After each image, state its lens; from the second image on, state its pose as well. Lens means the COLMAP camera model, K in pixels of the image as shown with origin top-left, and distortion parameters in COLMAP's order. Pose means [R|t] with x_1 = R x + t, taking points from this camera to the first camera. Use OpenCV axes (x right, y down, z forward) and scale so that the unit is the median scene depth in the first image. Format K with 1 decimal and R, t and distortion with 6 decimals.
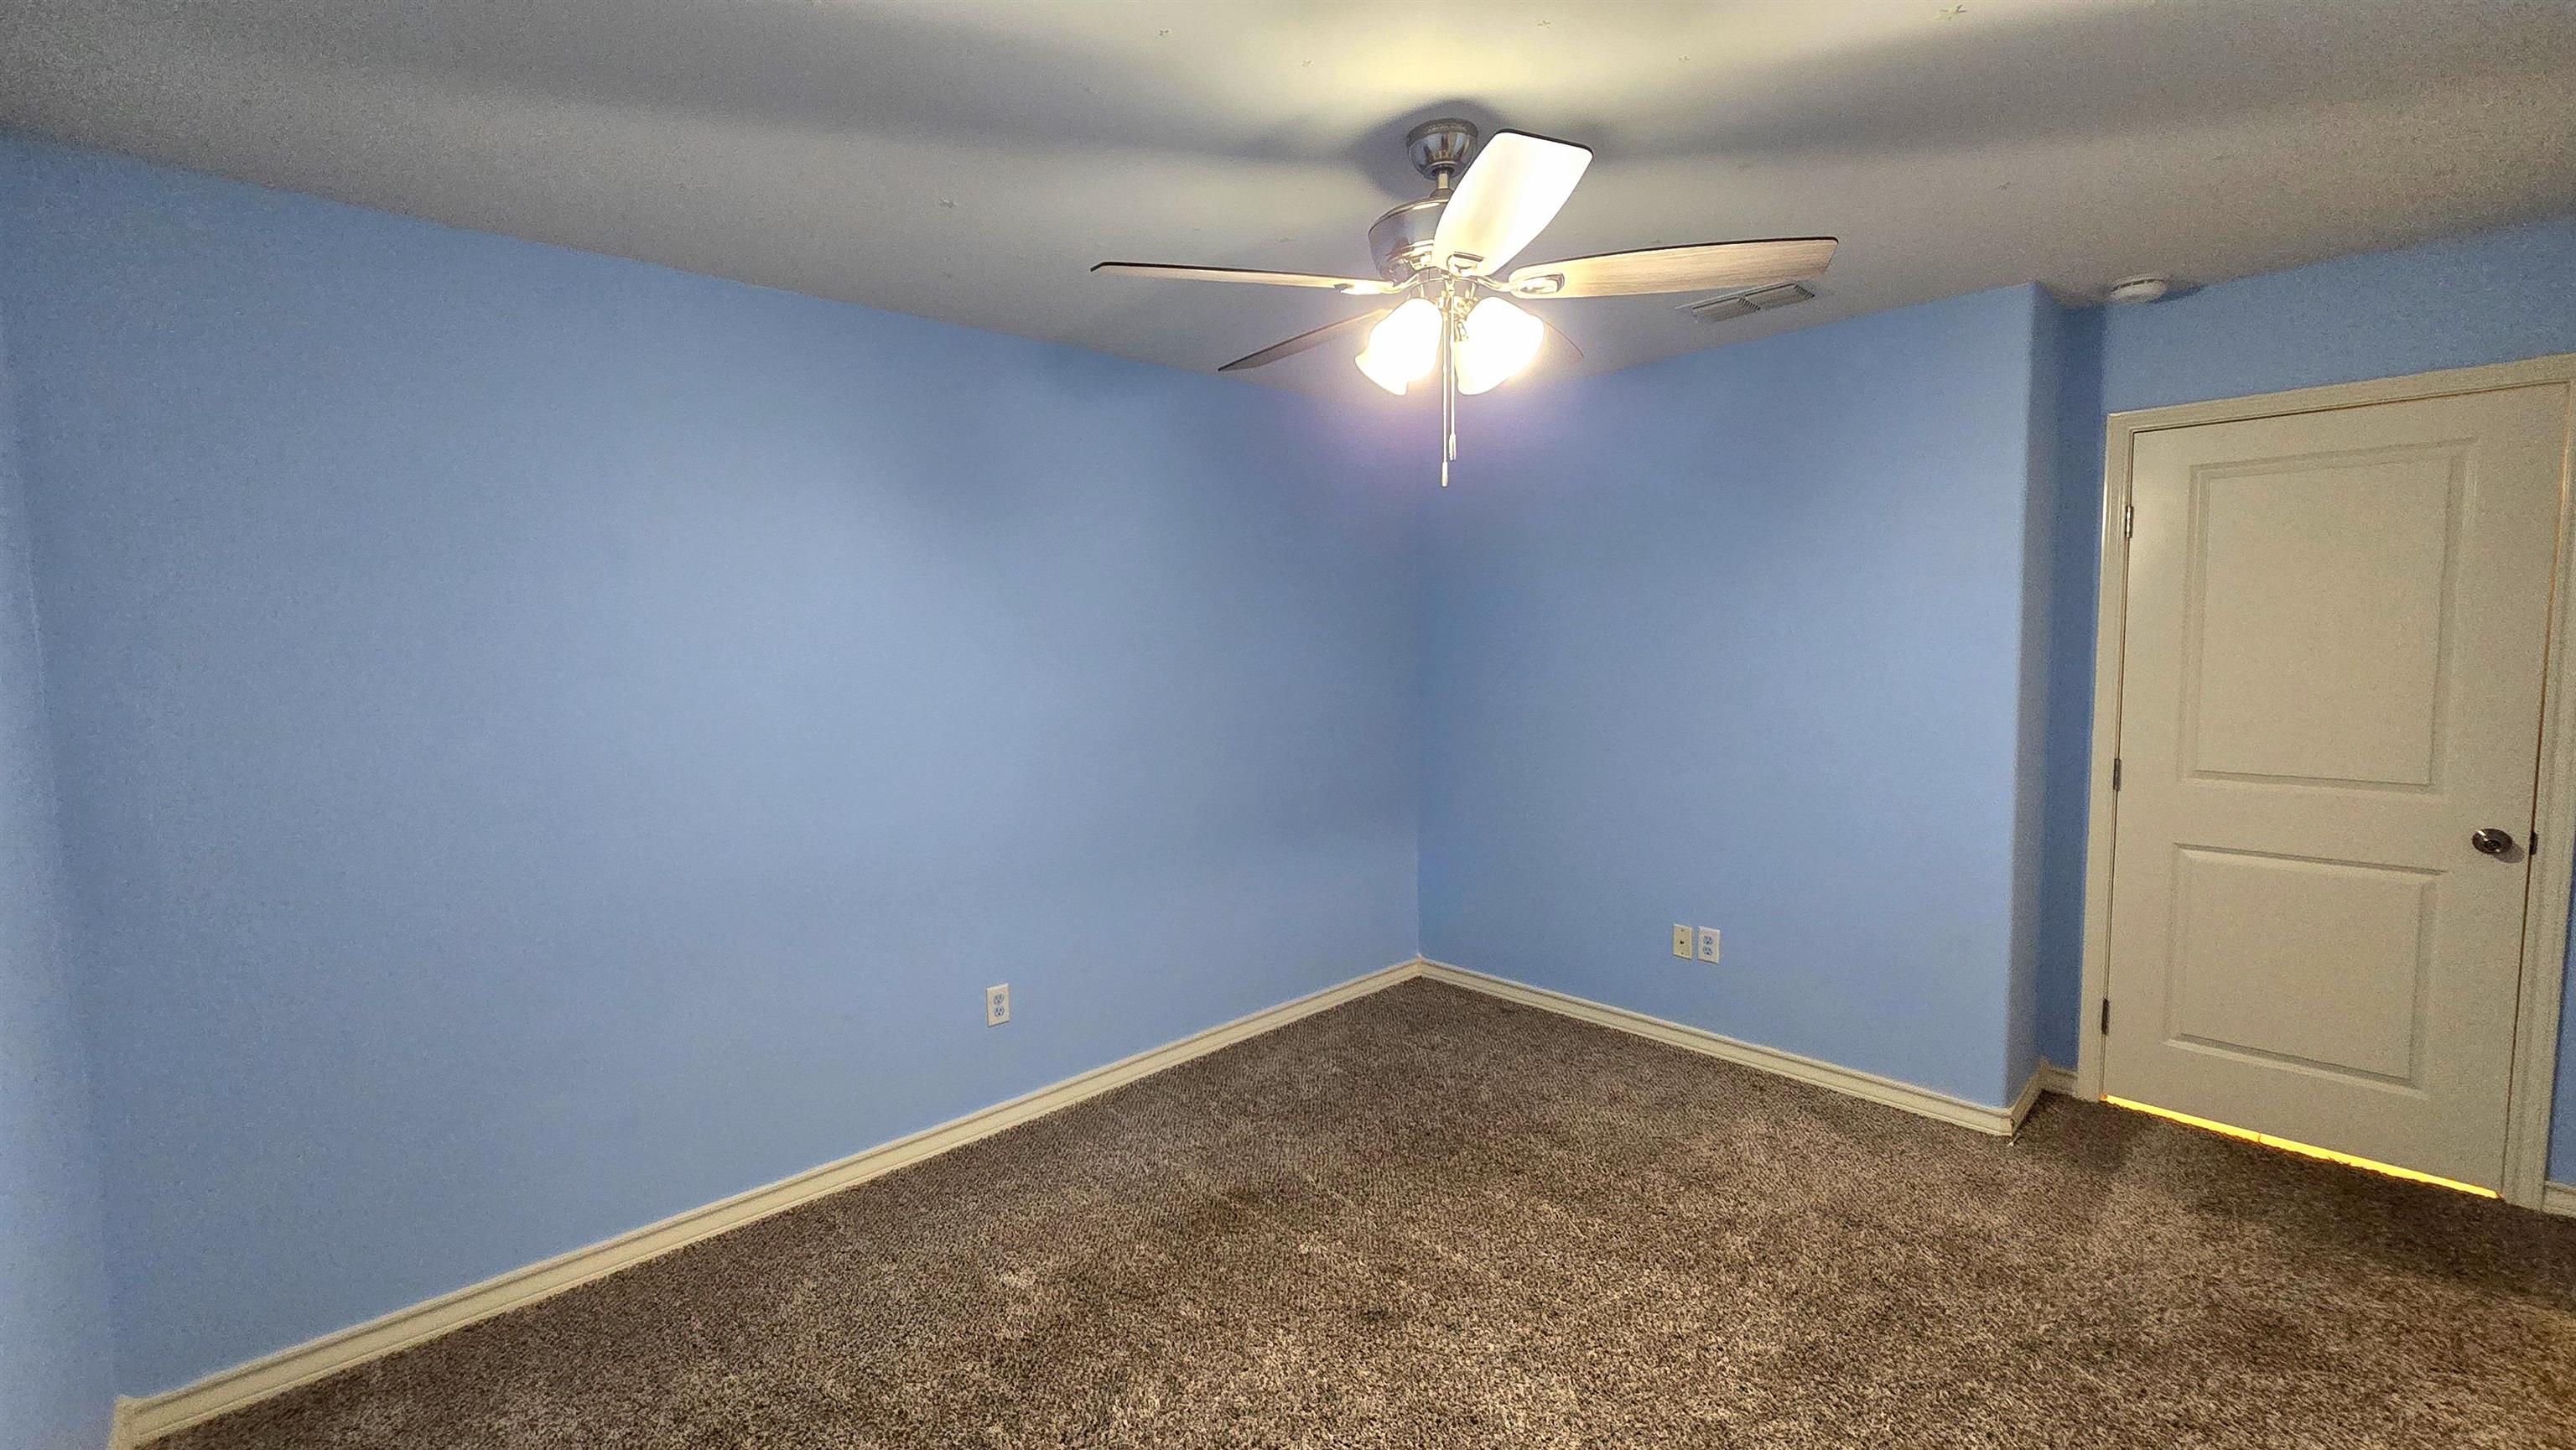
lens RADIAL K [[1048.5, 0, 1288.0], [0, 1048.5, 725.0], [0, 0, 1]] dist [-0.007972, 0.000505]
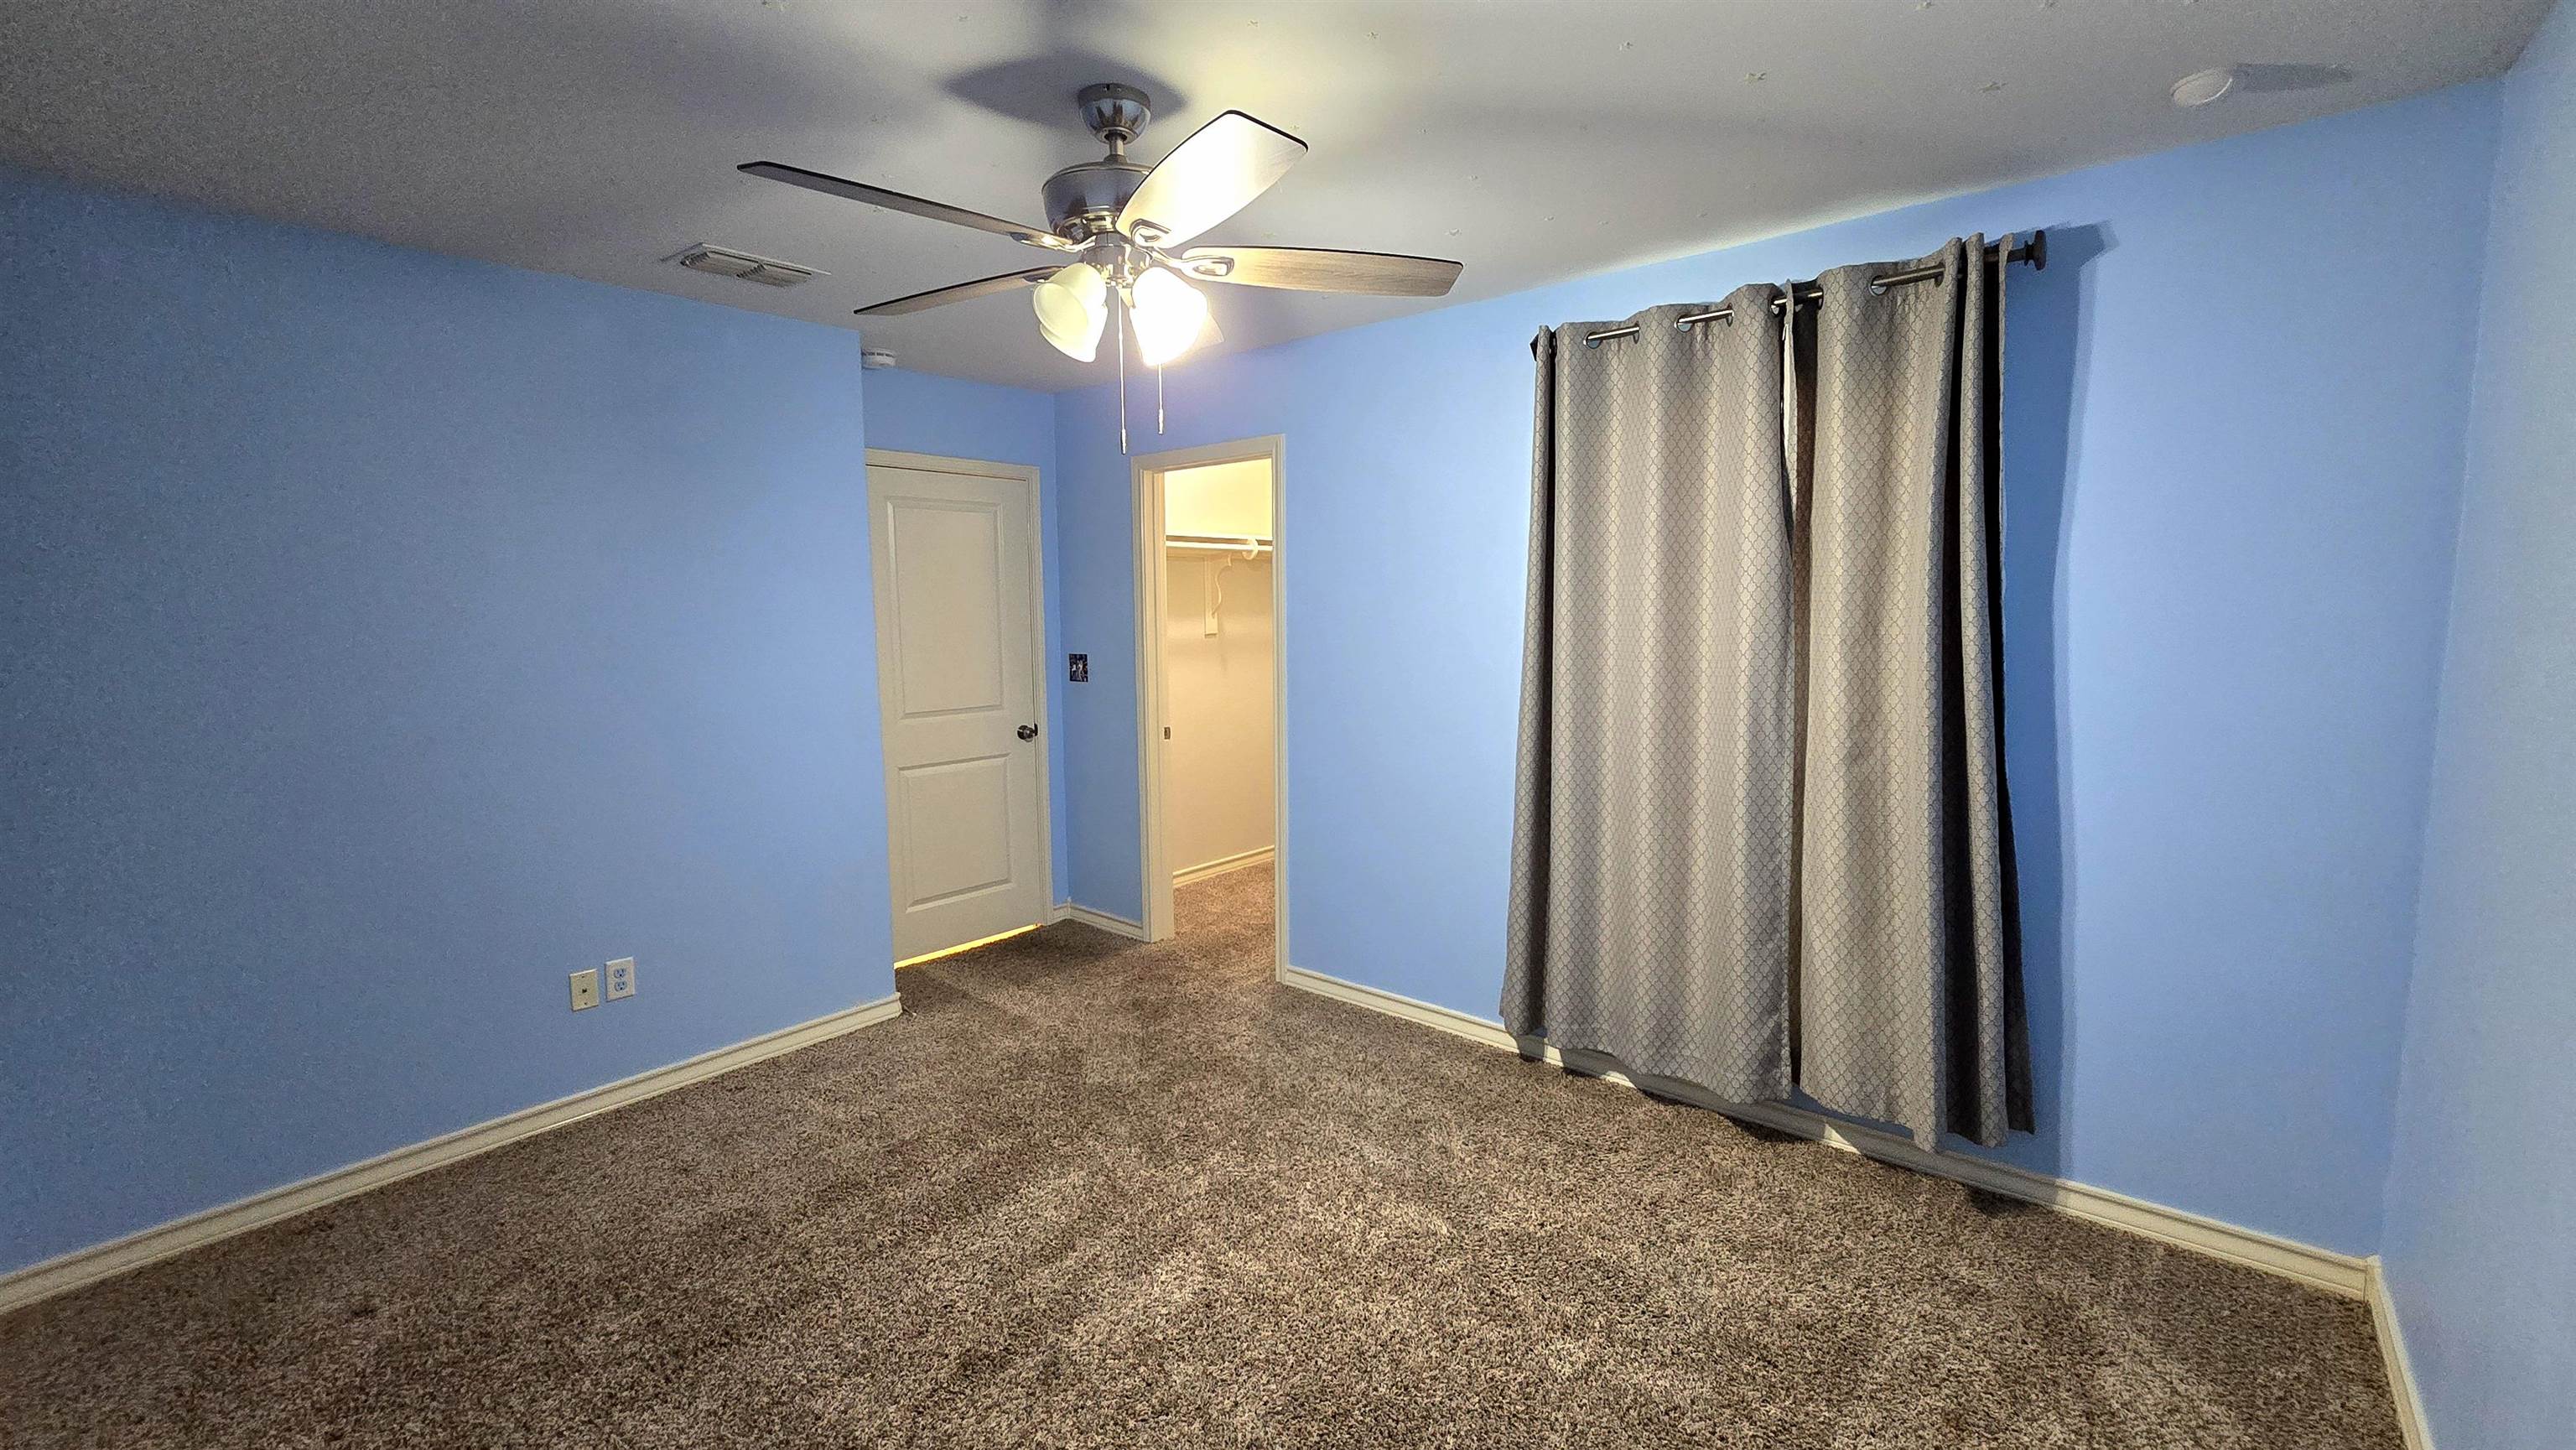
lens RADIAL K [[1048.5, 0, 1288.0], [0, 1048.5, 725.0], [0, 0, 1]] dist [-0.007972, 0.000505]
pose [[-0.112494, -0.093562, 0.989238, -0.623147], [0.096267, 0.989848, 0.104567, -0.041579], [-0.988978, 0.106994, -0.102345, 0.670357]]
